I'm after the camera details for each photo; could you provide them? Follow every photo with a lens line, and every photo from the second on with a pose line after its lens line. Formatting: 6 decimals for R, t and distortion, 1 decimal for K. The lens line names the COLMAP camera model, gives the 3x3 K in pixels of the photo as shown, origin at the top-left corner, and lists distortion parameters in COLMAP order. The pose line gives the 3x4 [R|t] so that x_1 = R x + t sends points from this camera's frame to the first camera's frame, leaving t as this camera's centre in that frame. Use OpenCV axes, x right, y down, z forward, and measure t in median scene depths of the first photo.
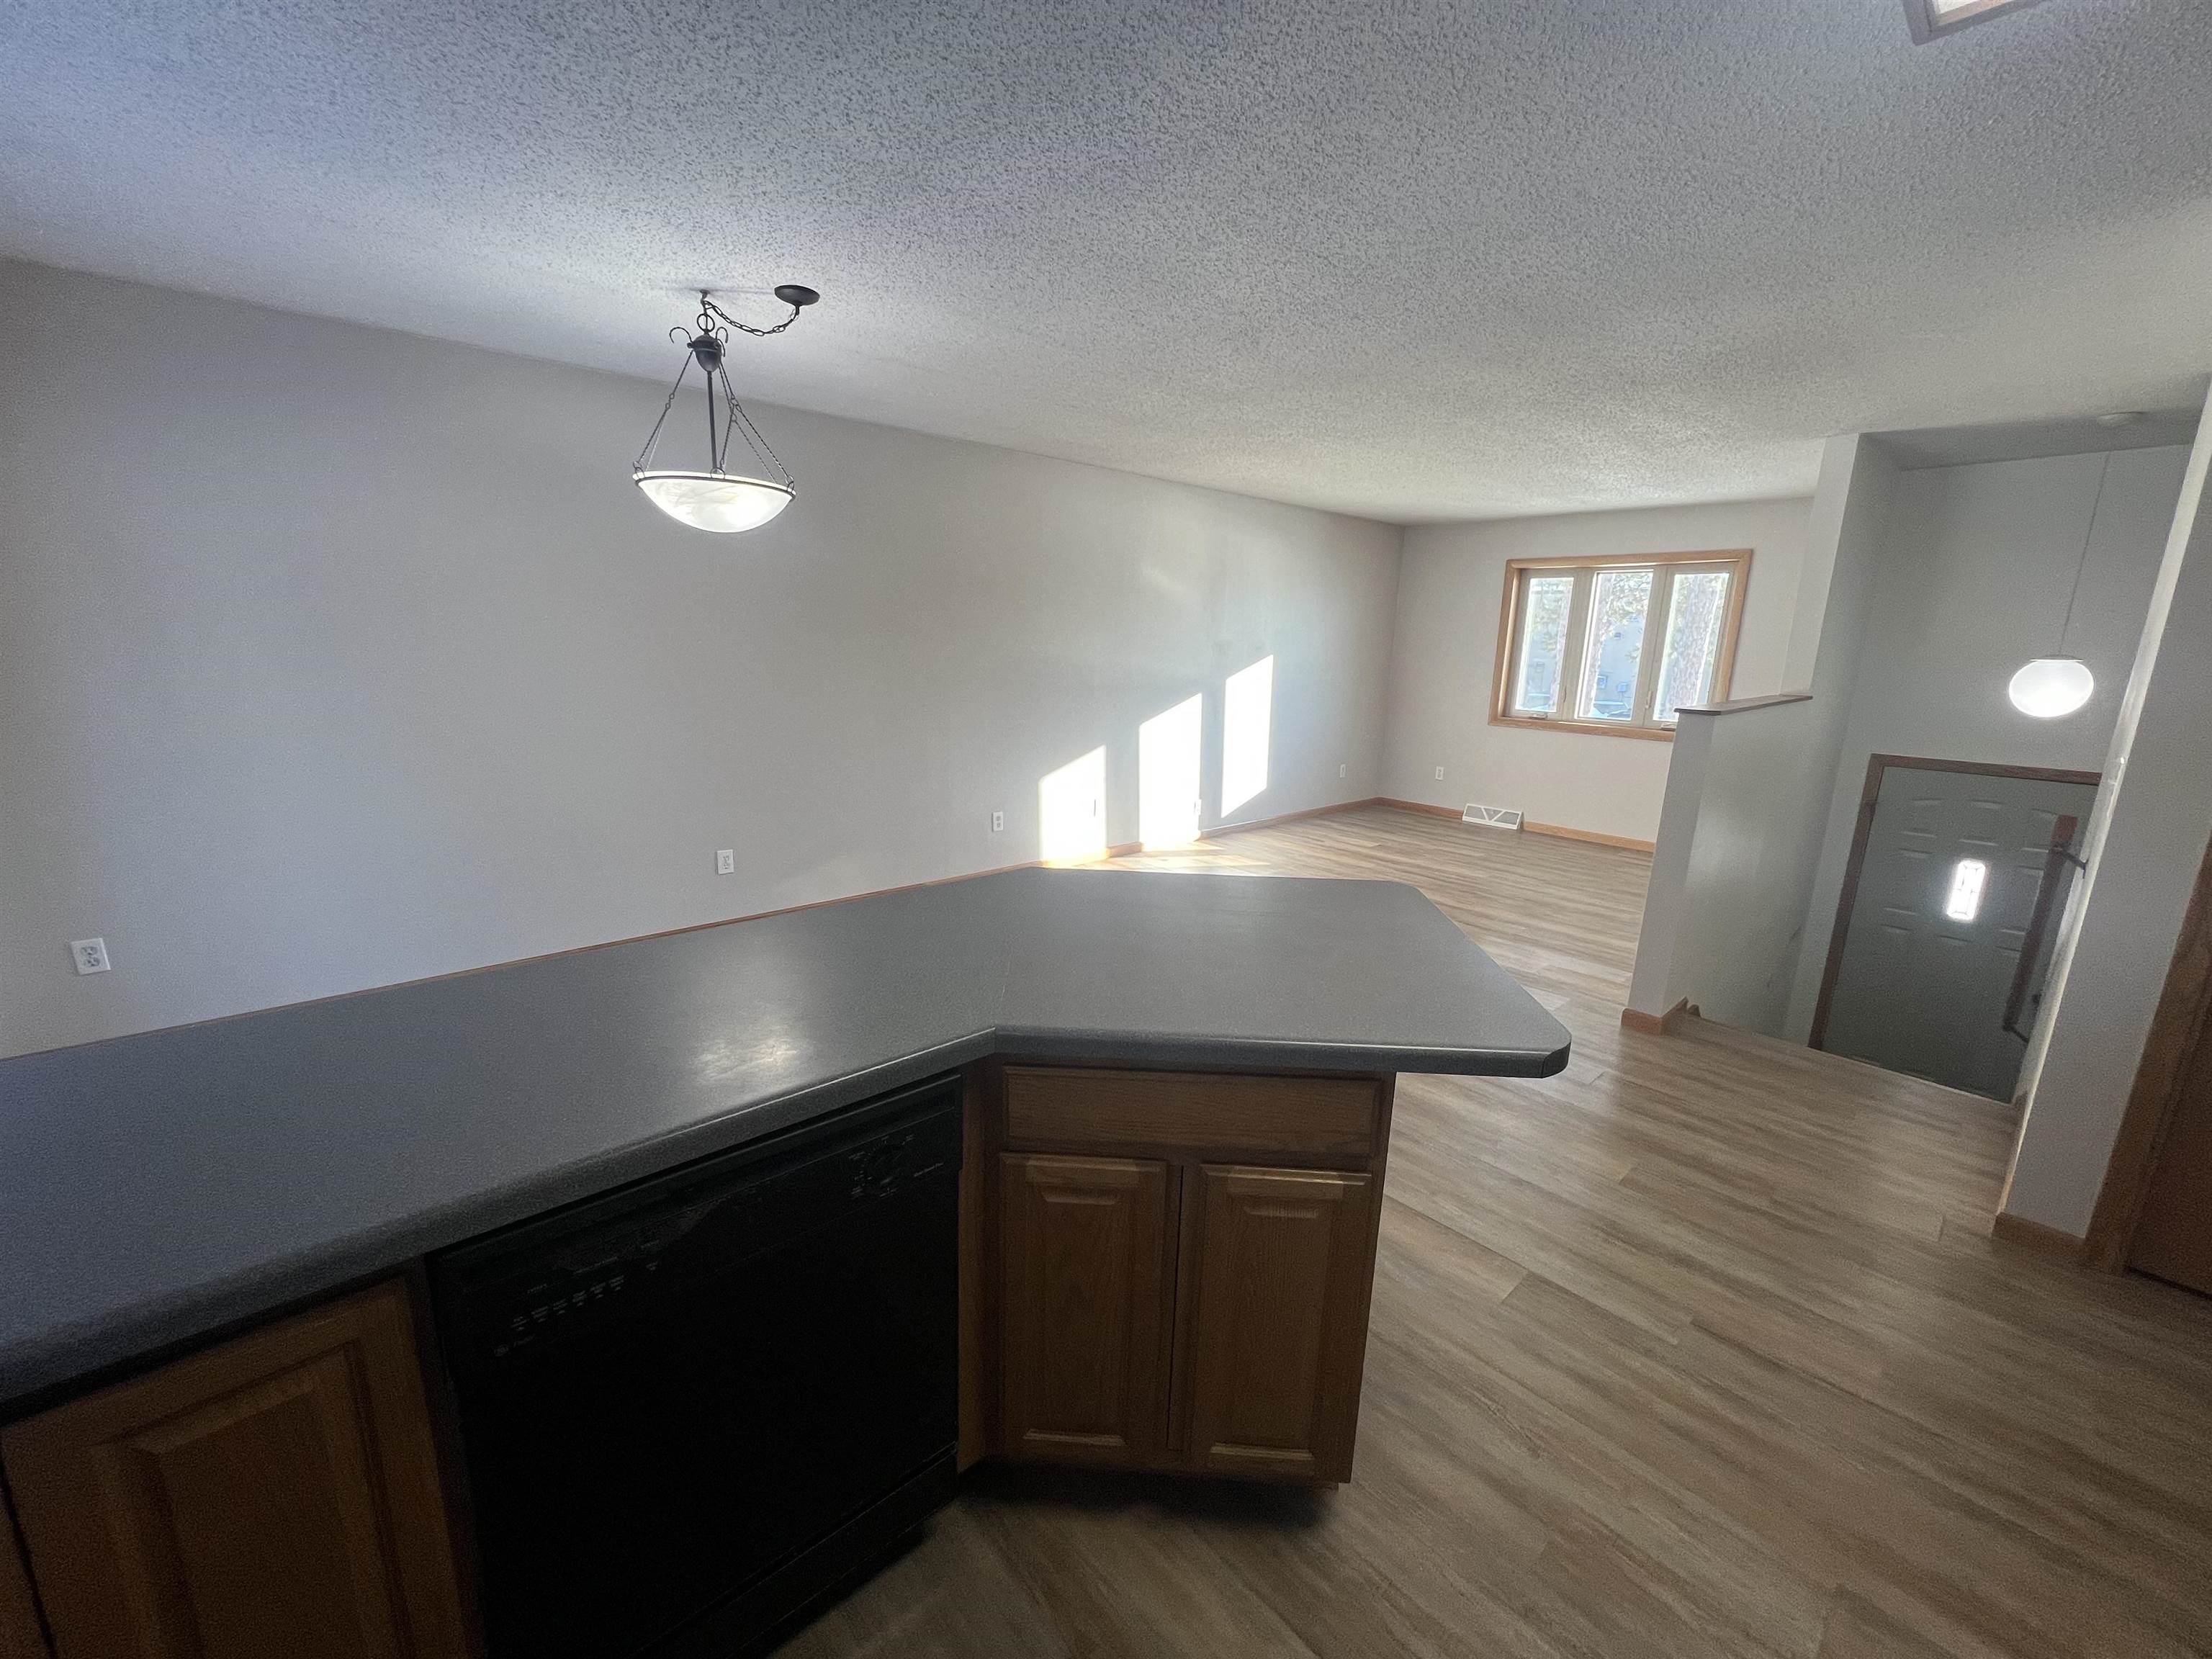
lens RADIAL K [[876.3, 0, 1096.7], [0, 876.3, 820.4], [0, 0, 1]] dist [0.000268, 0.000057]
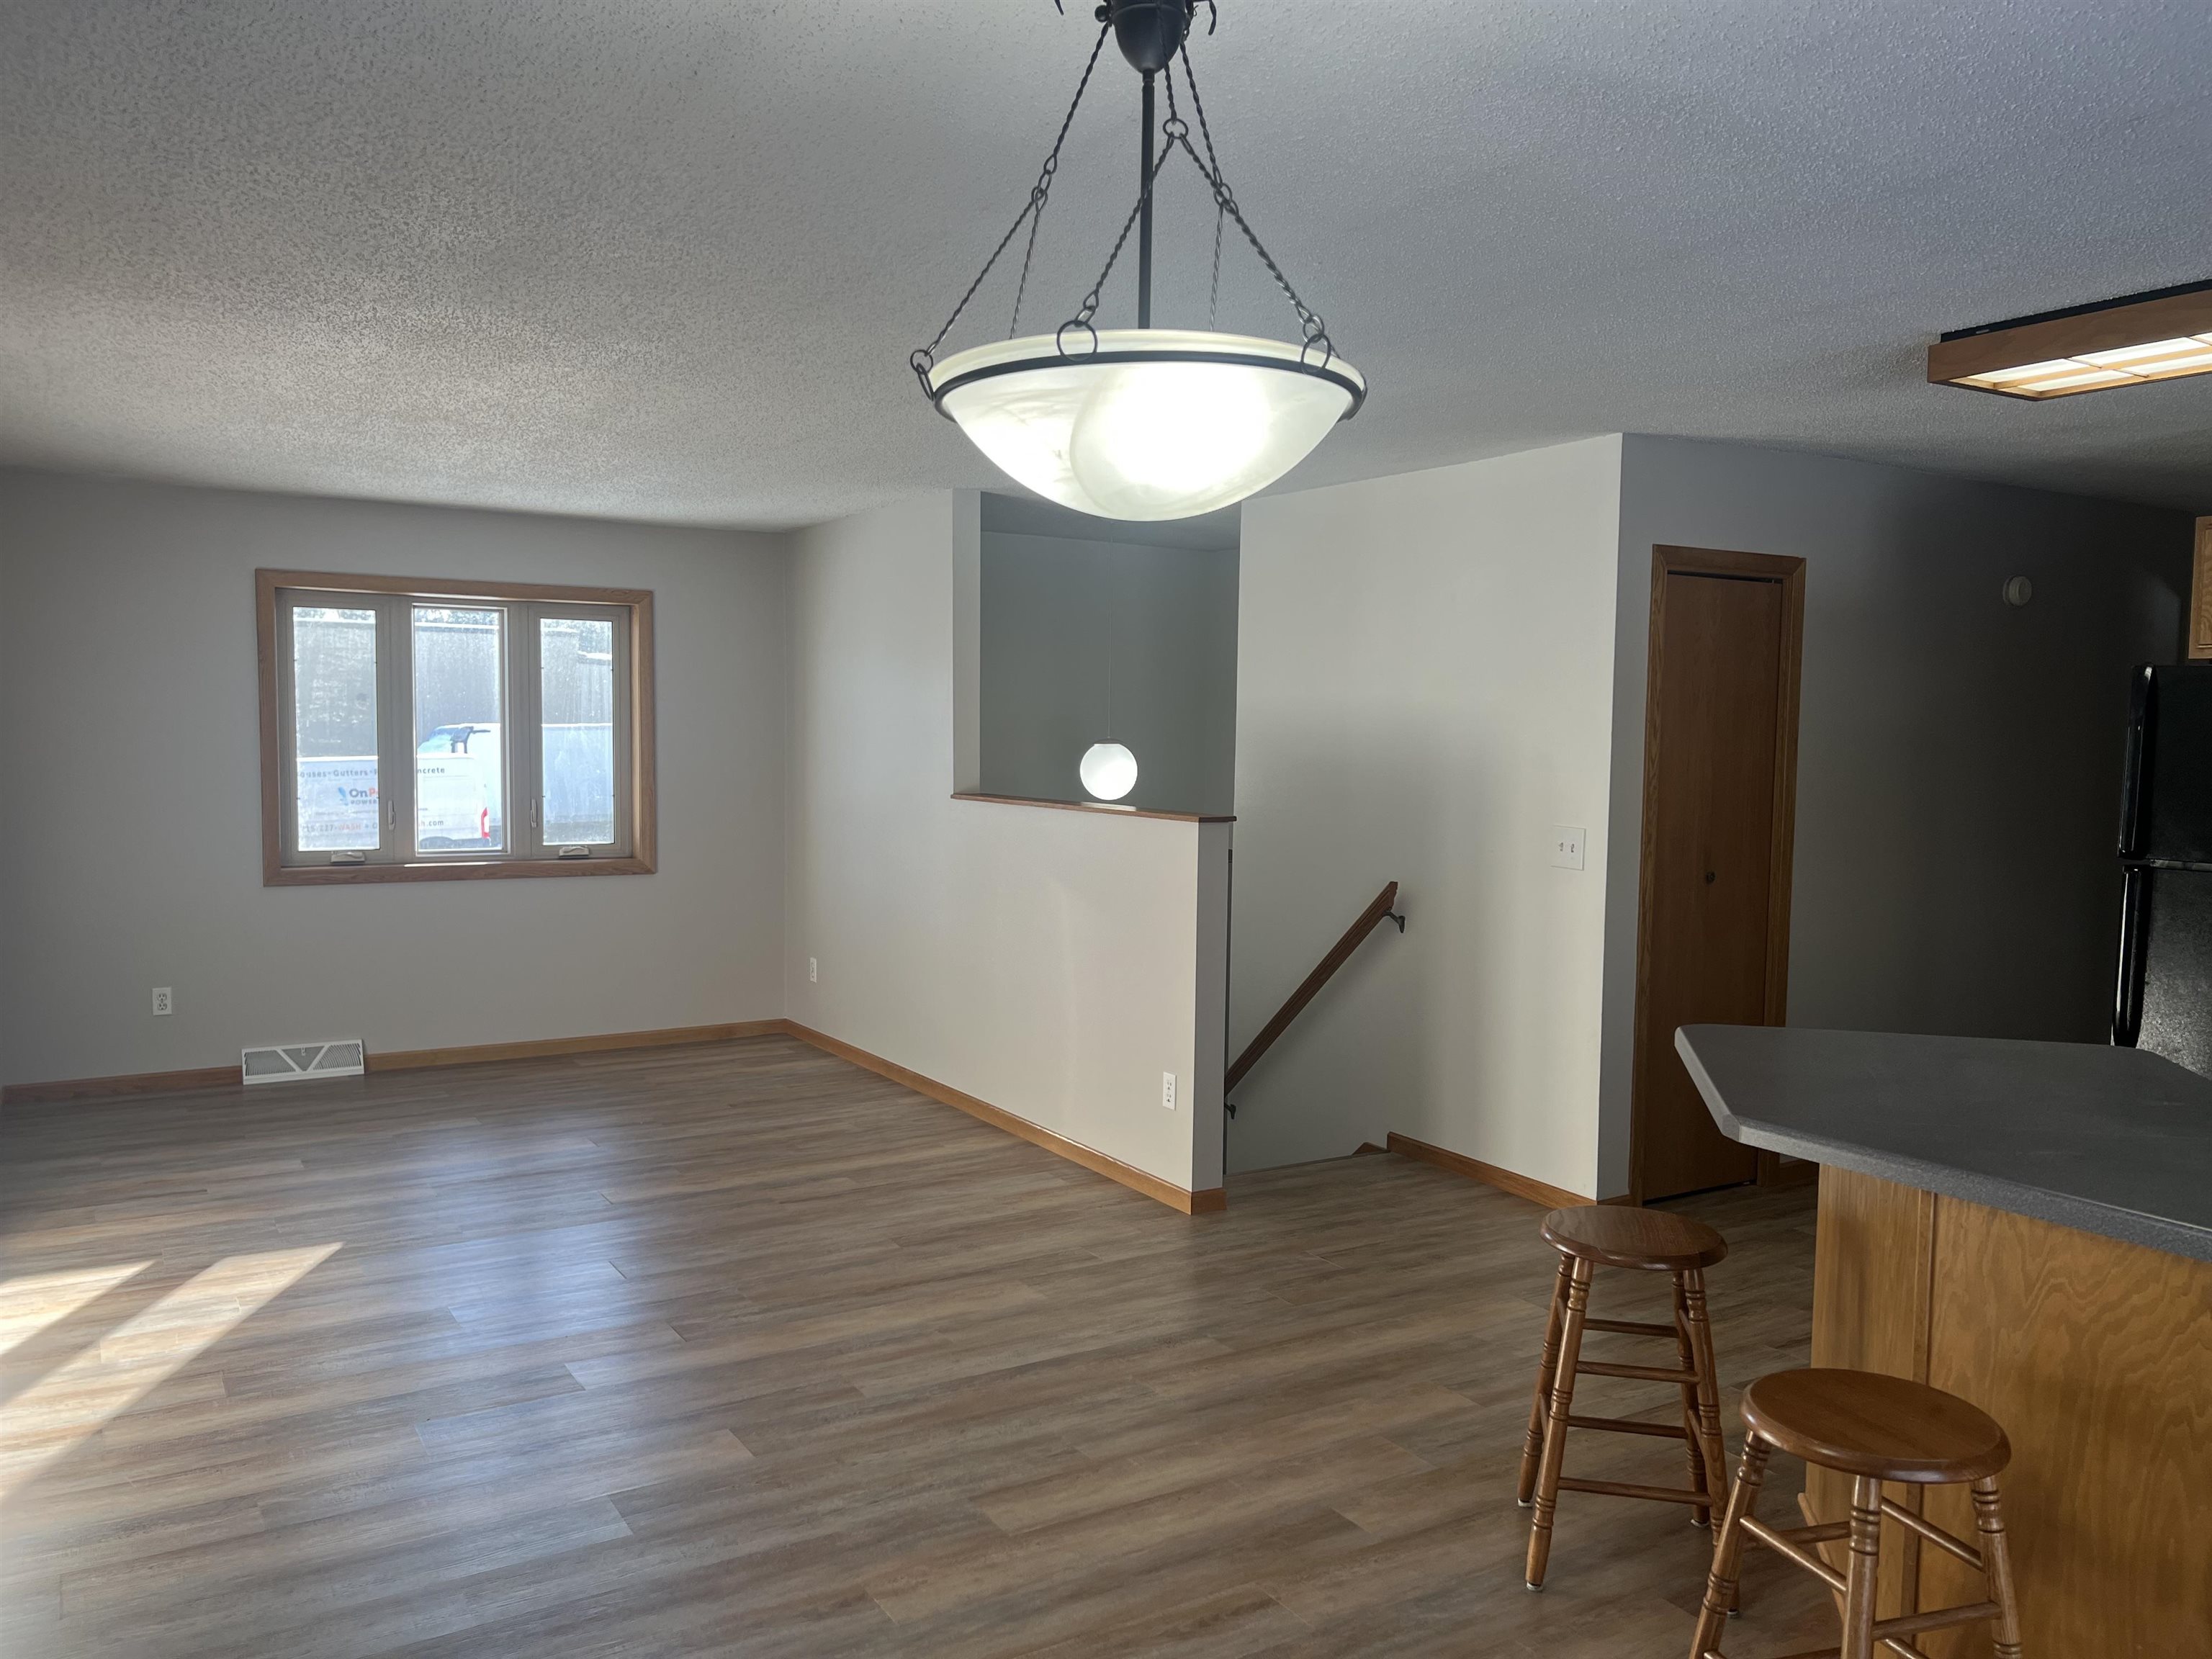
lens RADIAL K [[1661.8, 0, 1113.0], [0, 1661.8, 837.9], [0, 0, 1]] dist [0.036591, -0.041407]
pose [[0.196854, -0.088808, 0.976402, -0.438230], [0.196183, 0.979316, 0.049520, -0.097729], [-0.960604, 0.181805, 0.210205, 0.356850]]
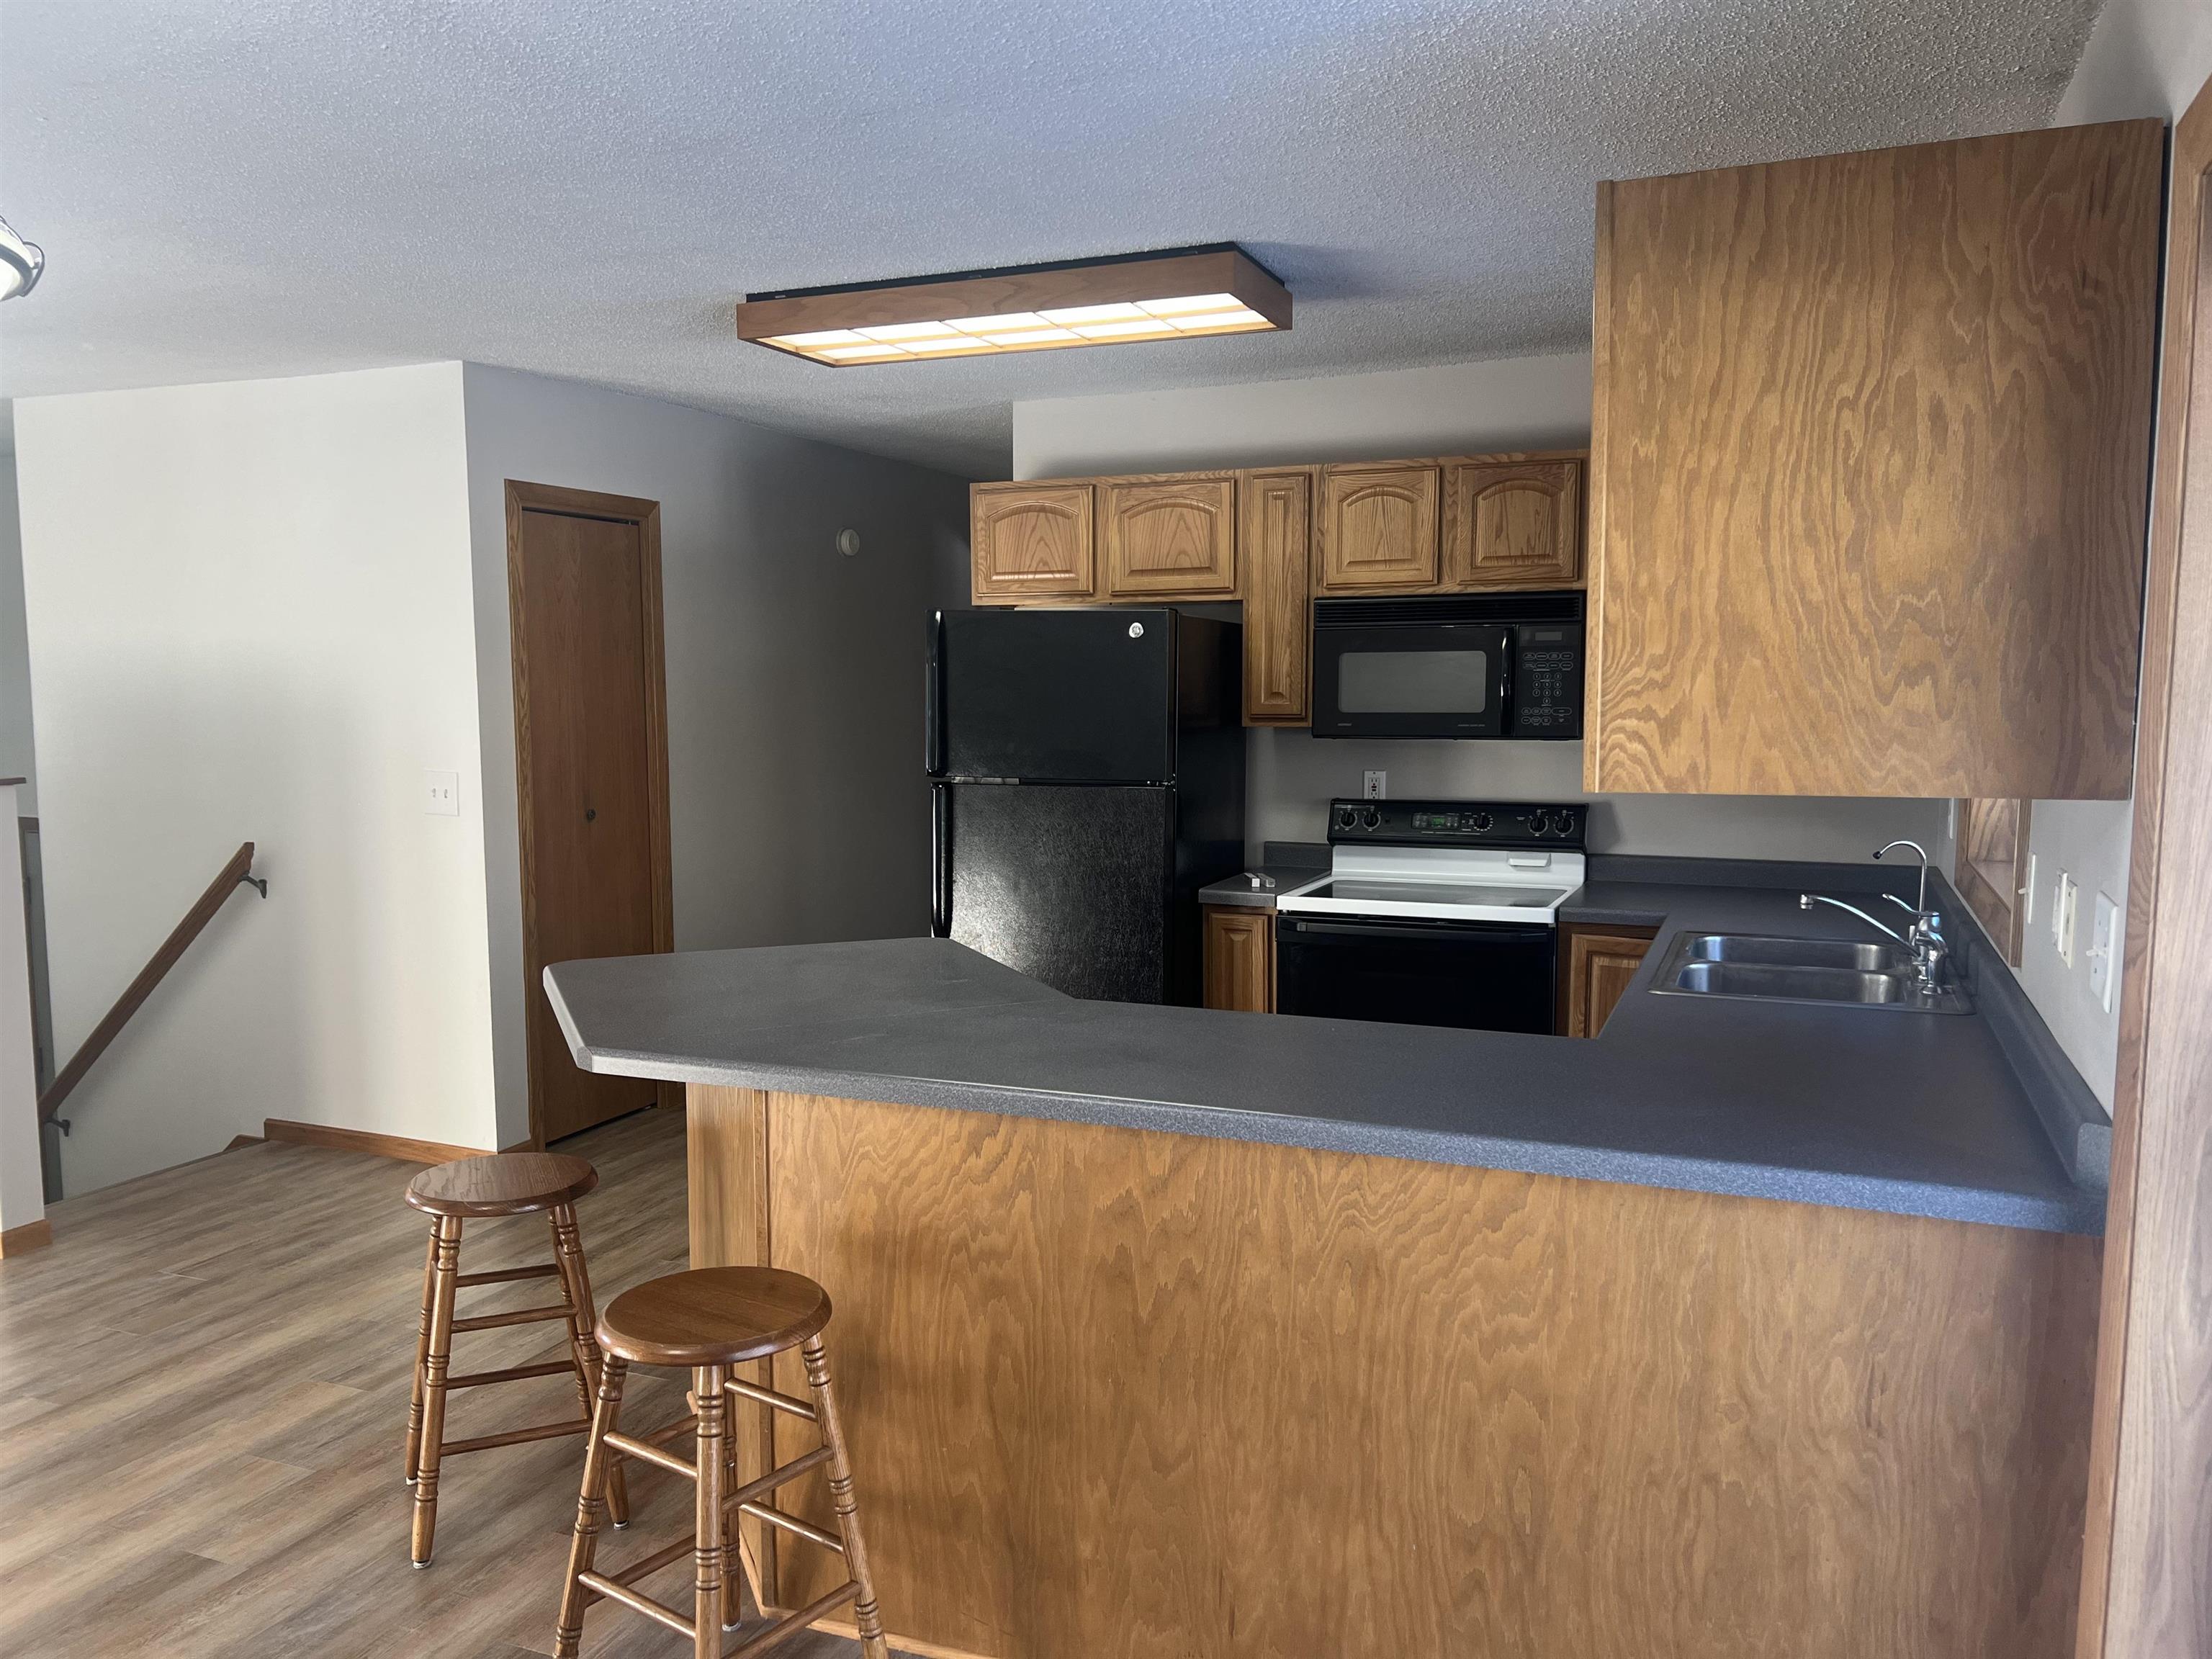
lens RADIAL K [[1661.8, 0, 1106.8], [0, 1661.8, 832.3], [0, 0, 1]] dist [0.036591, -0.041407]
pose [[-0.413302, -0.110429, 0.903874, -0.437287], [0.180442, 0.963004, 0.200161, -0.092431], [-0.892537, 0.245824, -0.378085, 0.338793]]
